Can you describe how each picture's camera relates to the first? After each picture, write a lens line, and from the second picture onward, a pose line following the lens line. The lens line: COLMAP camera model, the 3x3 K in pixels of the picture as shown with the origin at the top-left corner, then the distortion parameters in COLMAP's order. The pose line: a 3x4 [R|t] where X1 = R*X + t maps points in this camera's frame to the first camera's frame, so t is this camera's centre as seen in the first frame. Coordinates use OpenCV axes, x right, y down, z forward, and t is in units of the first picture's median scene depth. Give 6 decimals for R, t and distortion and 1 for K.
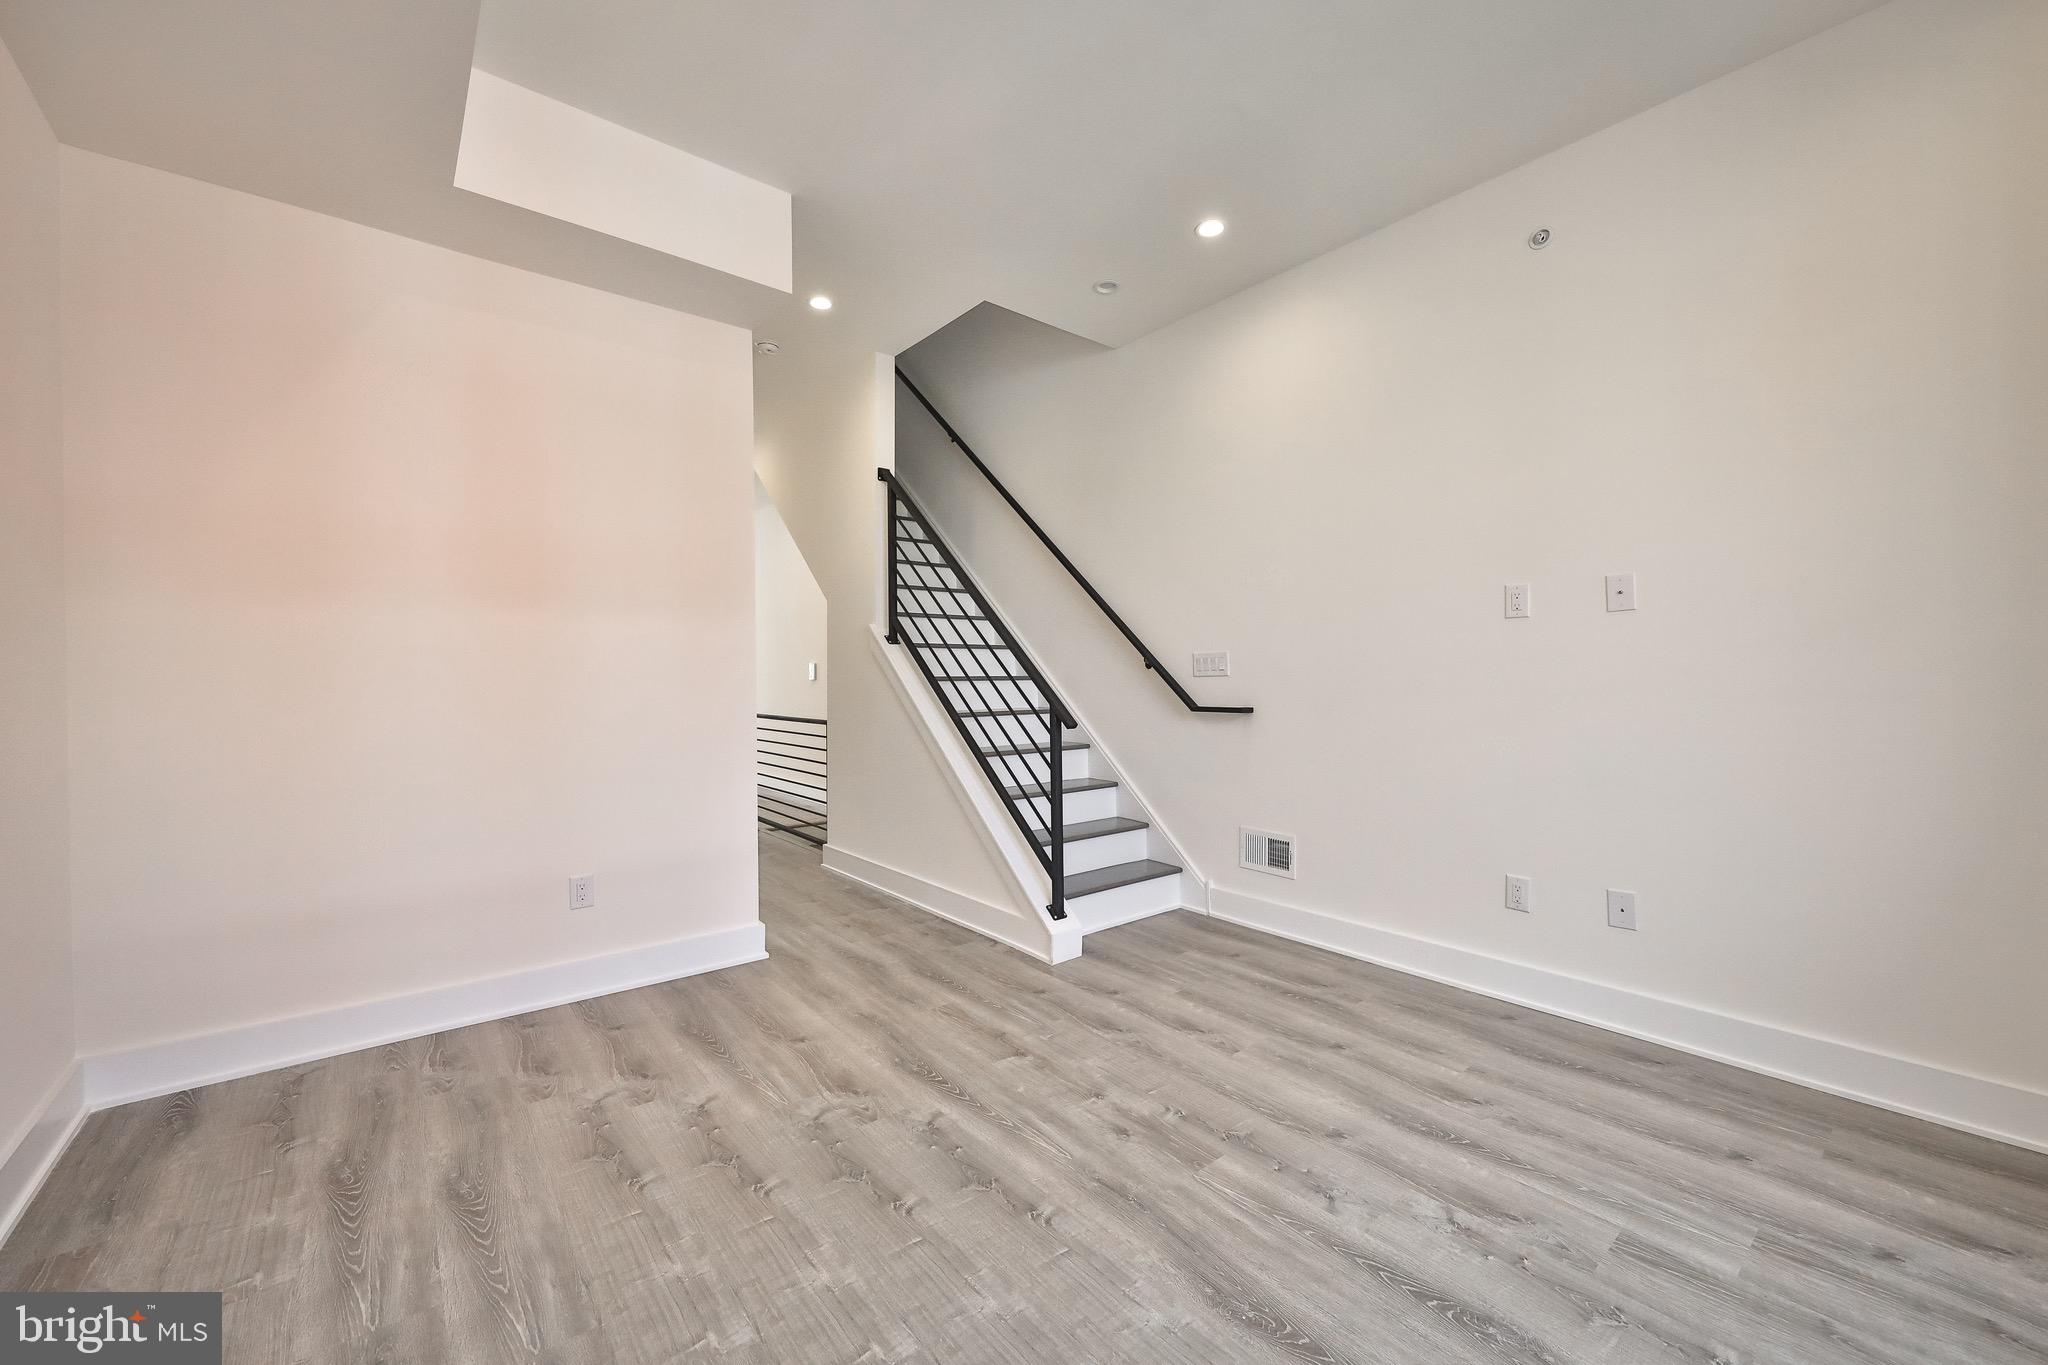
lens RADIAL K [[792.2, 0, 1041.0], [0, 792.2, 679.1], [0, 0, 1]] dist [0.022731, -0.010441]
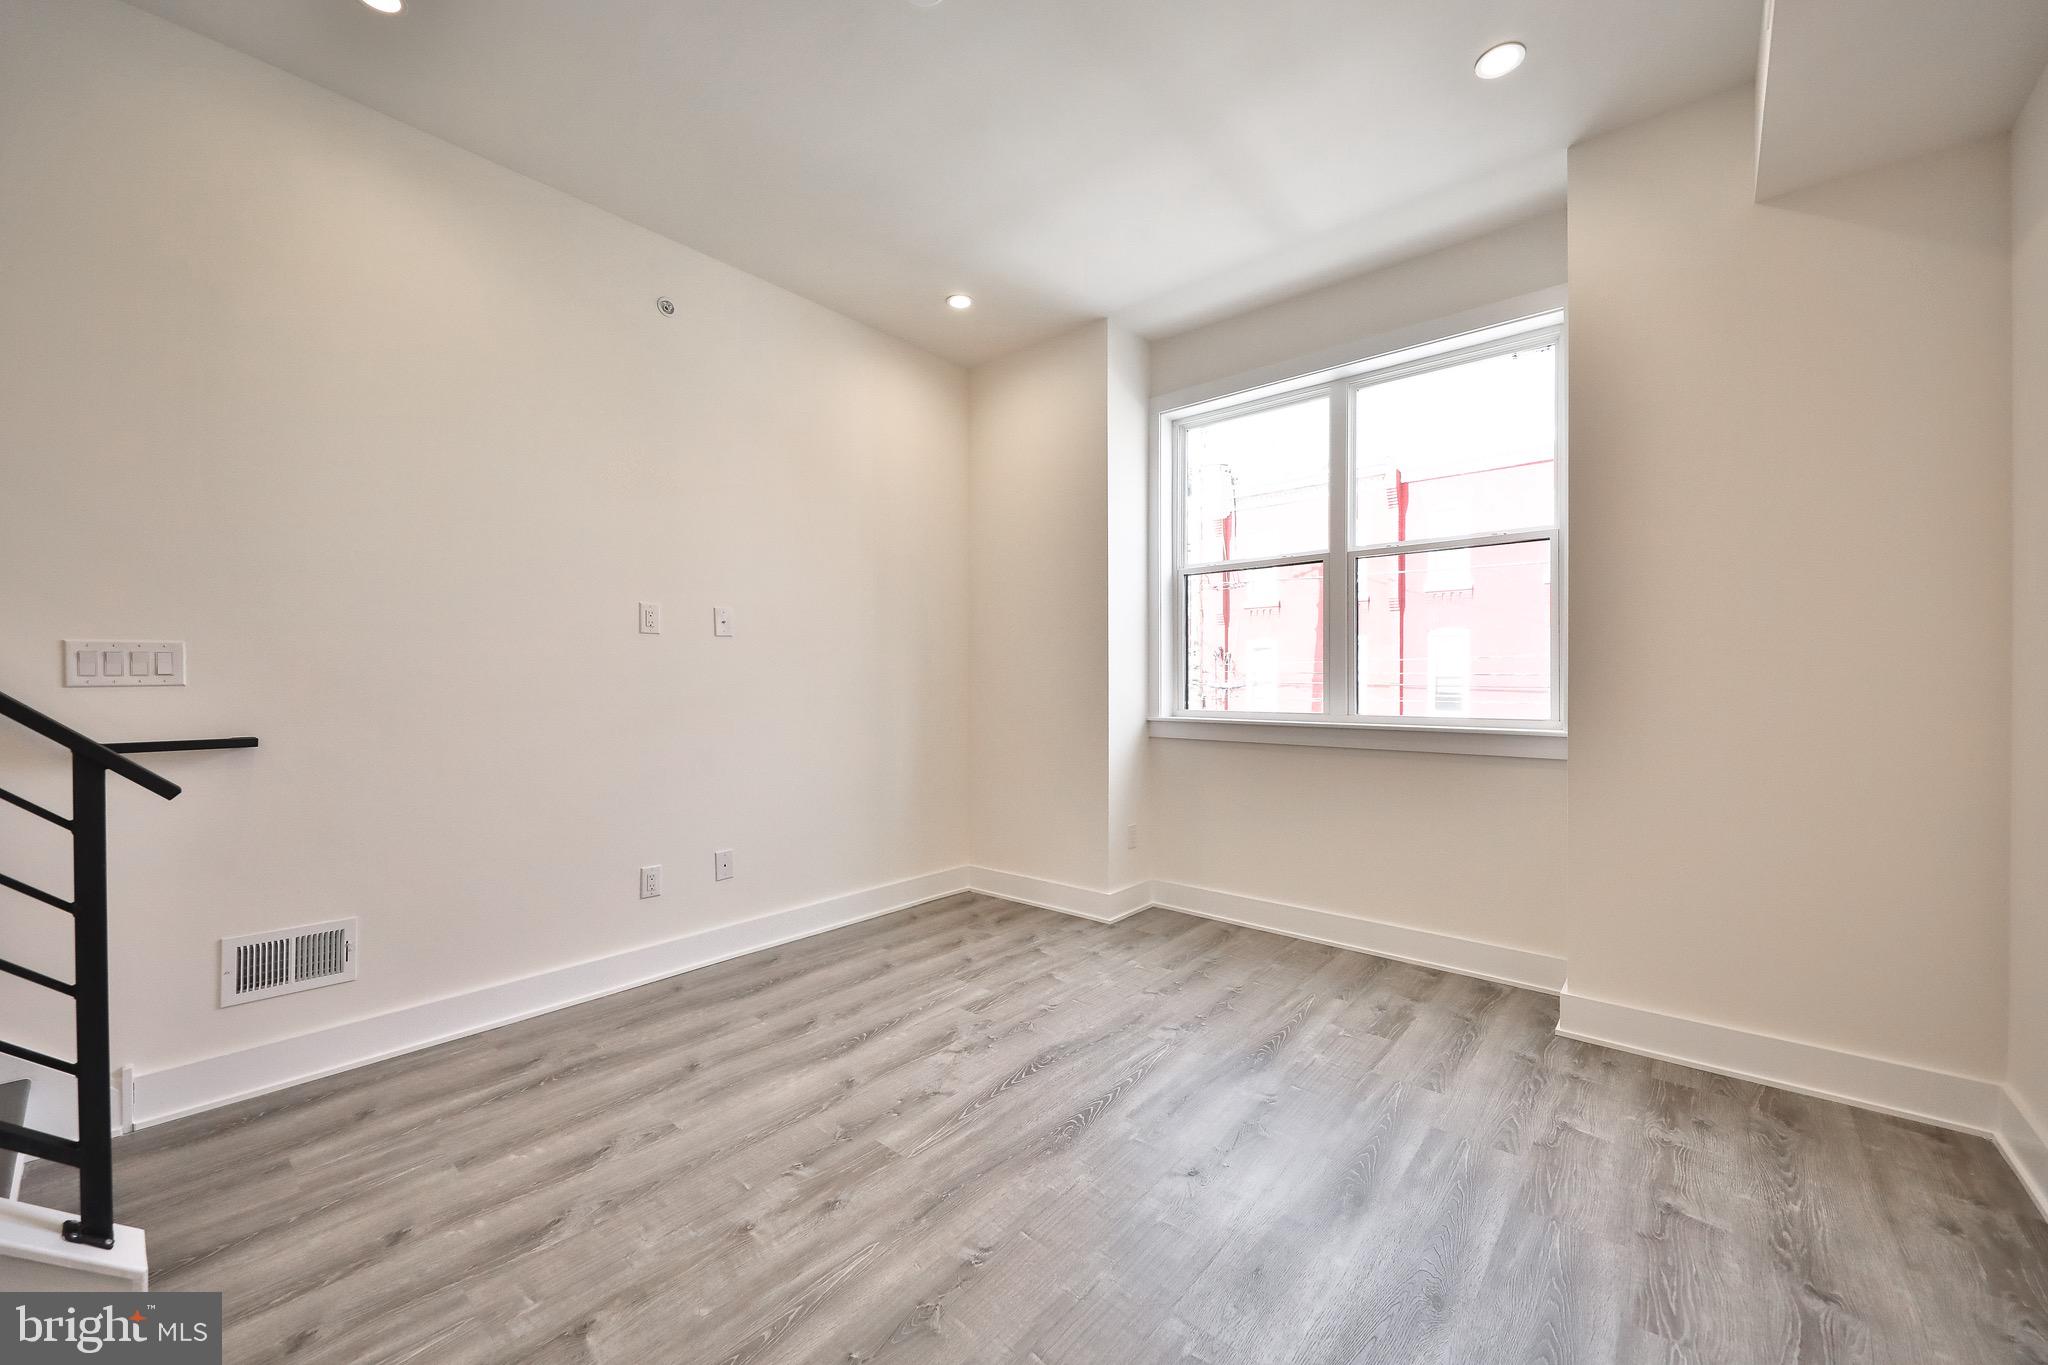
lens RADIAL K [[783.2, 0, 1024.0], [0, 783.2, 682.5], [0, 0, 1]] dist [0.001155, -0.000198]
pose [[-0.170441, 0.007067, 0.985343, -0.702130], [0.005698, 0.999965, -0.006186, 0.000614], [-0.985351, 0.004560, -0.170475, 0.835284]]
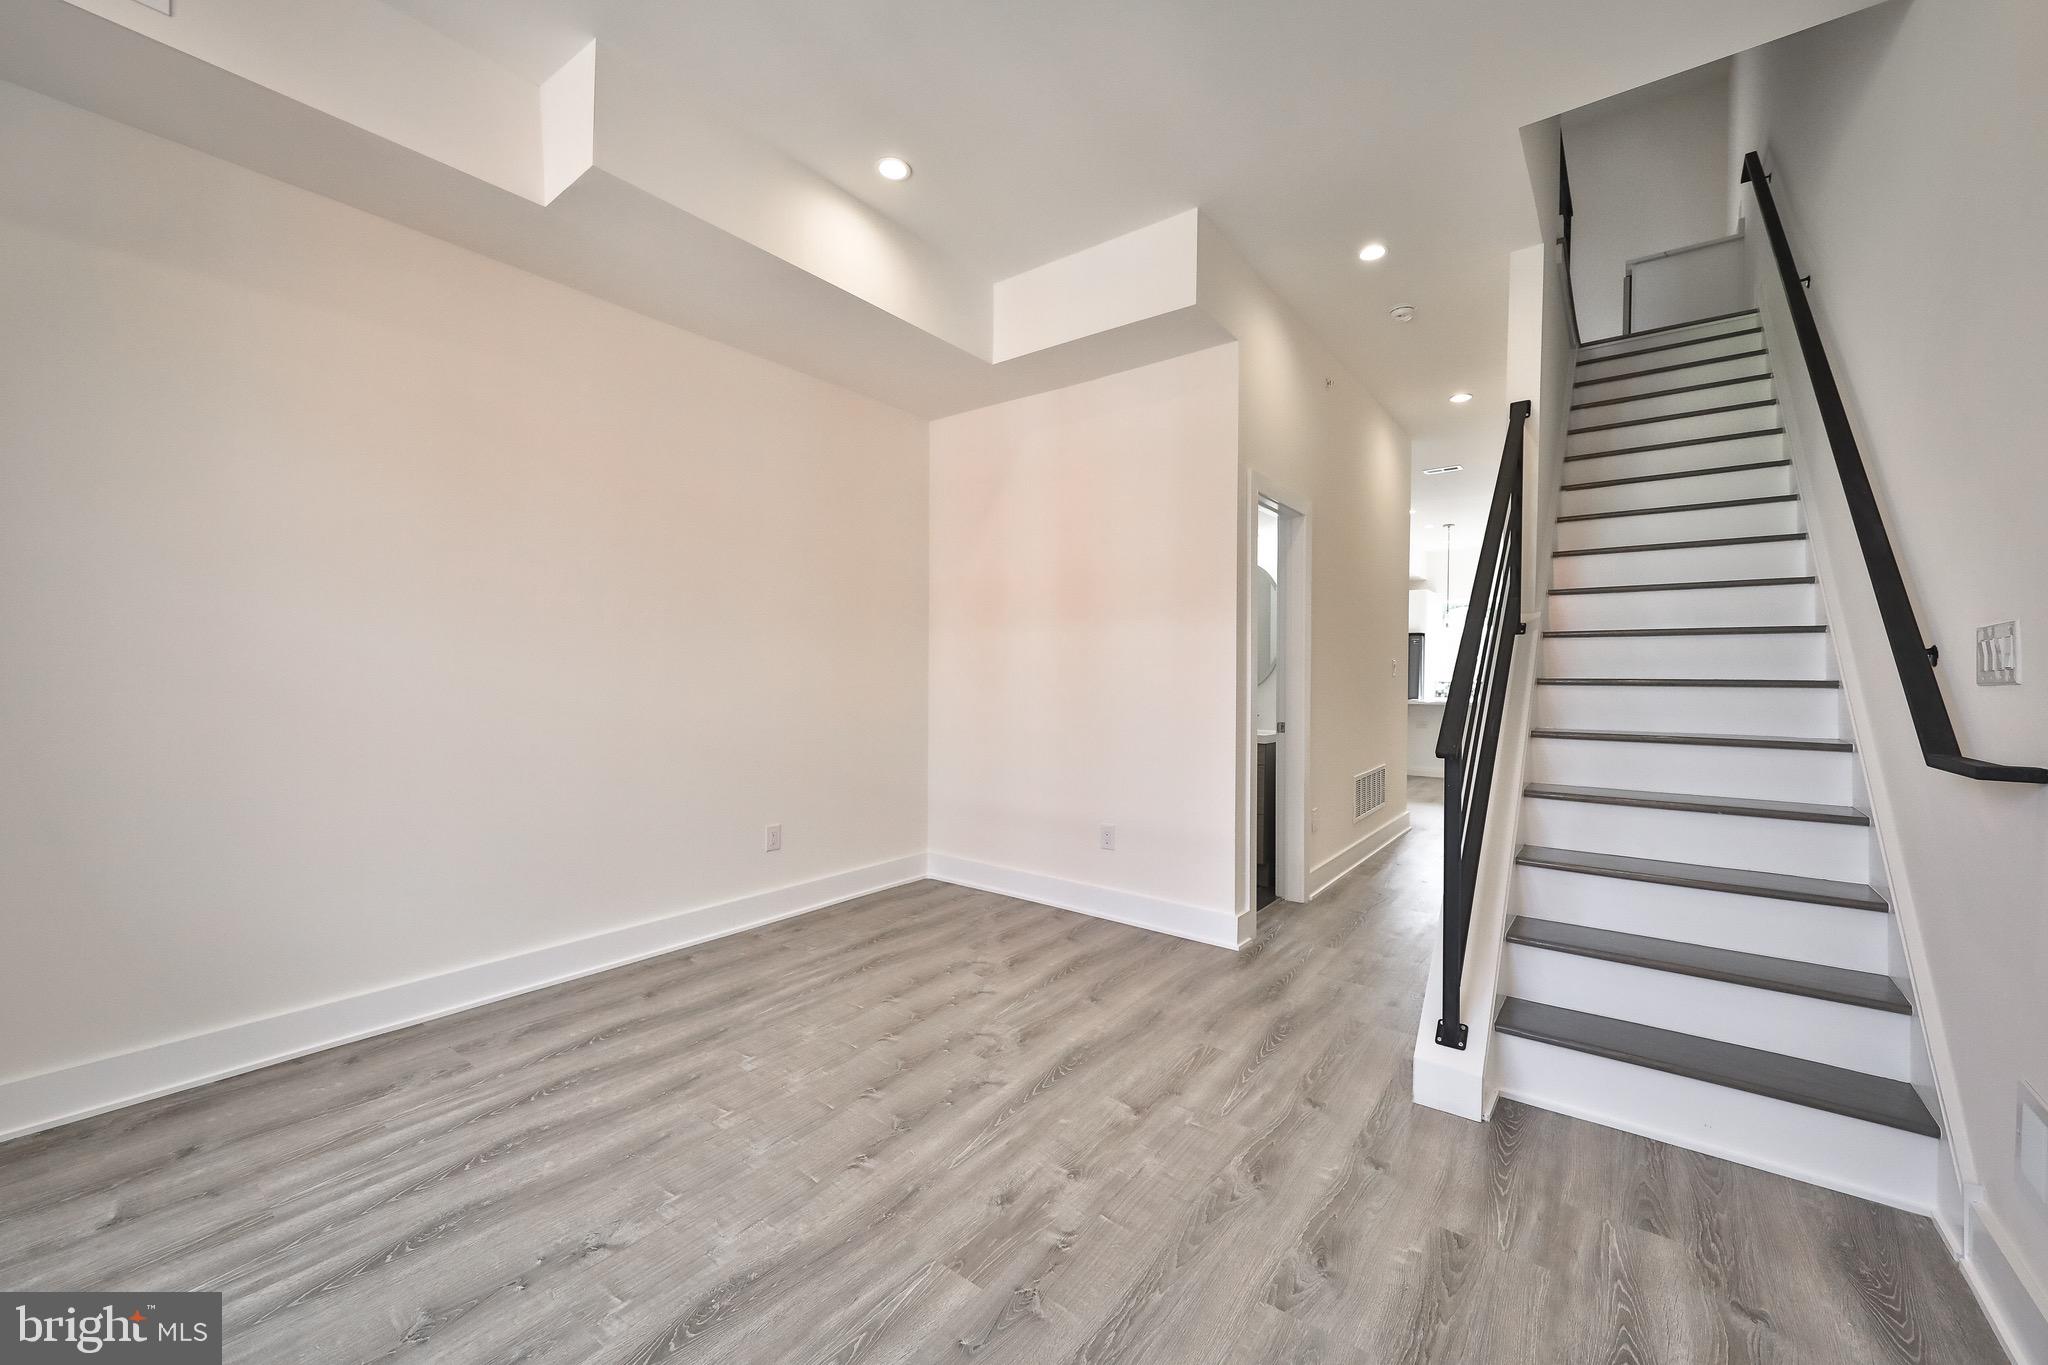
lens RADIAL K [[783.2, 0, 1024.0], [0, 783.2, 682.5], [0, 0, 1]] dist [0.001155, -0.000198]
pose [[0.229800, 0.017086, -0.973088, 0.828295], [-0.014230, 0.999798, 0.014195, -0.005526], [0.973134, 0.010585, 0.229996, 0.730569]]
